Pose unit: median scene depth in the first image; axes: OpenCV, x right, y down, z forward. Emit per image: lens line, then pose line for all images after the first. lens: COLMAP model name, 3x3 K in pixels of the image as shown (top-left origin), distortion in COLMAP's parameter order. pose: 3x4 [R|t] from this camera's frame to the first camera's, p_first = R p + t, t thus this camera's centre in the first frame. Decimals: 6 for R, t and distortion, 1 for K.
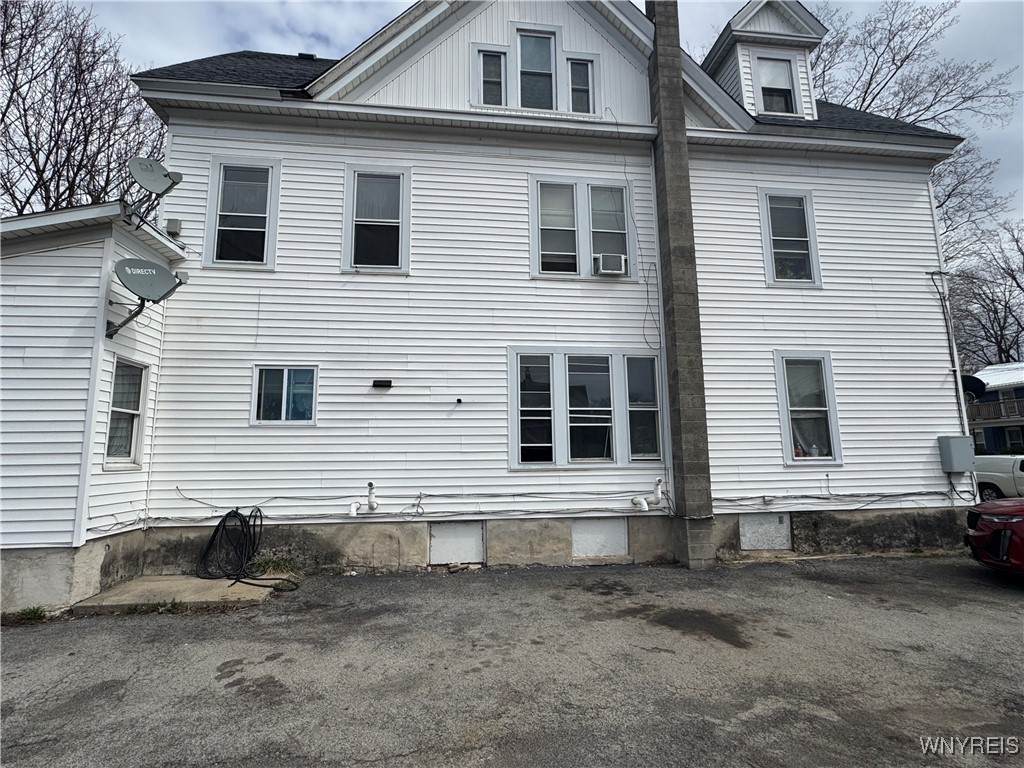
lens RADIAL K [[470.2, 0, 511.5], [0, 470.2, 401.9], [0, 0, 1]] dist [-0.008681, -0.000243]
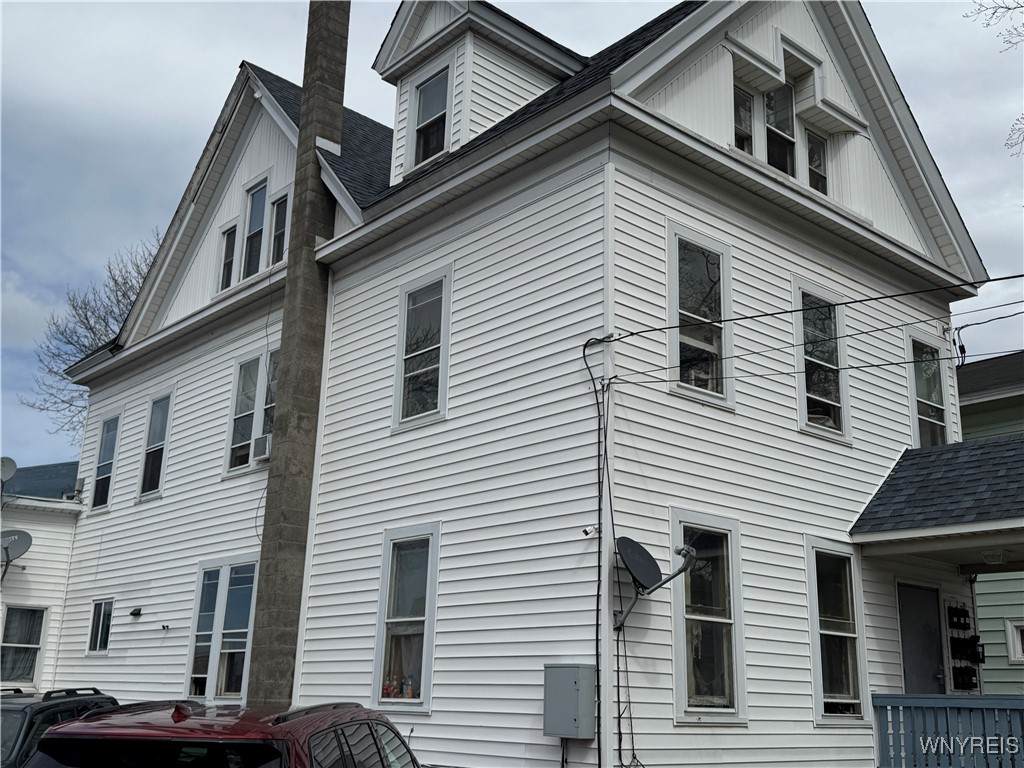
lens RADIAL K [[1079.9, 0, 512.0], [0, 1079.9, 384.0], [0, 0, 1]] dist [0.014737, -0.025259]
pose [[0.587389, -0.202866, -0.783467, 1.921002], [0.077311, 0.977712, -0.195201, -0.001462], [0.805604, 0.054088, 0.589980, 0.226616]]
